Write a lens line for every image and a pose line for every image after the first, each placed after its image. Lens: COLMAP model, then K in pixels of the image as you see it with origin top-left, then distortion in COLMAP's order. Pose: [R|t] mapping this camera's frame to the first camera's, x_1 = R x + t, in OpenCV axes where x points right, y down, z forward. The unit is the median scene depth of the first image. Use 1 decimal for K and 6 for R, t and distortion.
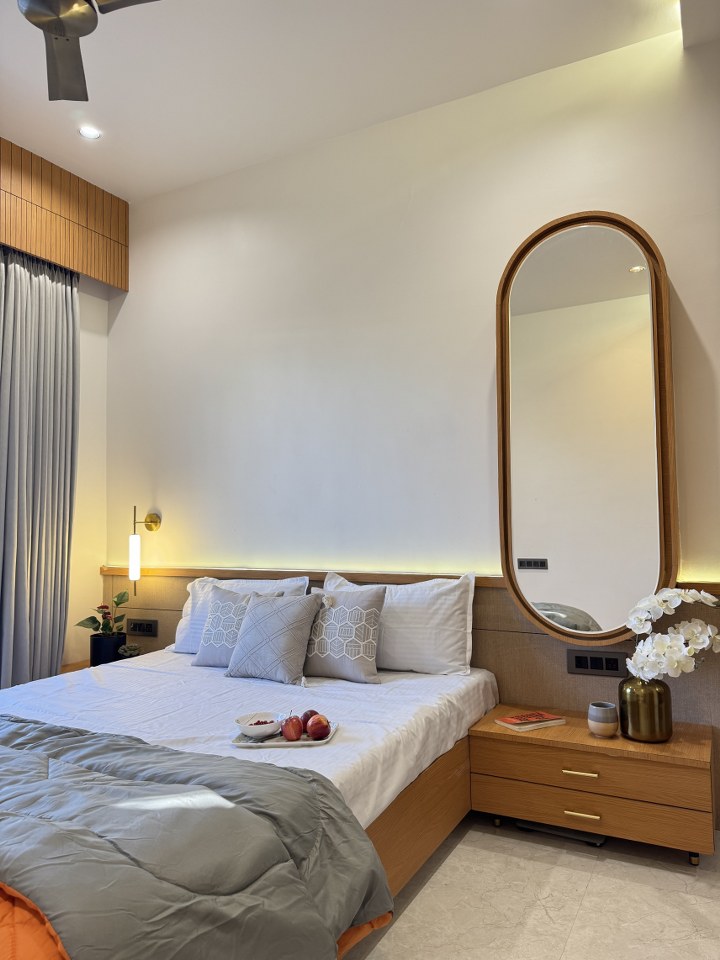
lens RADIAL K [[705.5, 0, 347.2], [0, 705.5, 479.9], [0, 0, 1]] dist [0.117353, -0.123998]
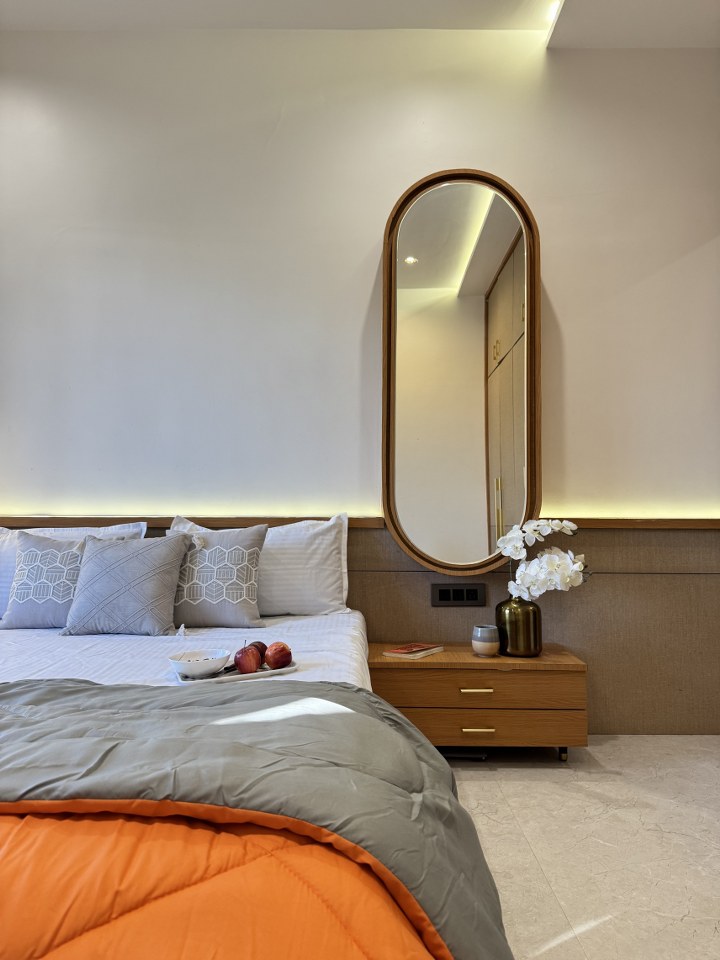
lens RADIAL K [[705.5, 0, 347.2], [0, 705.5, 479.9], [0, 0, 1]] dist [0.117353, -0.123998]
pose [[0.880420, 0.046899, 0.471869, -0.294576], [-0.045015, 0.998869, -0.015288, 0.102291], [-0.472052, -0.007781, 0.881536, 0.137751]]
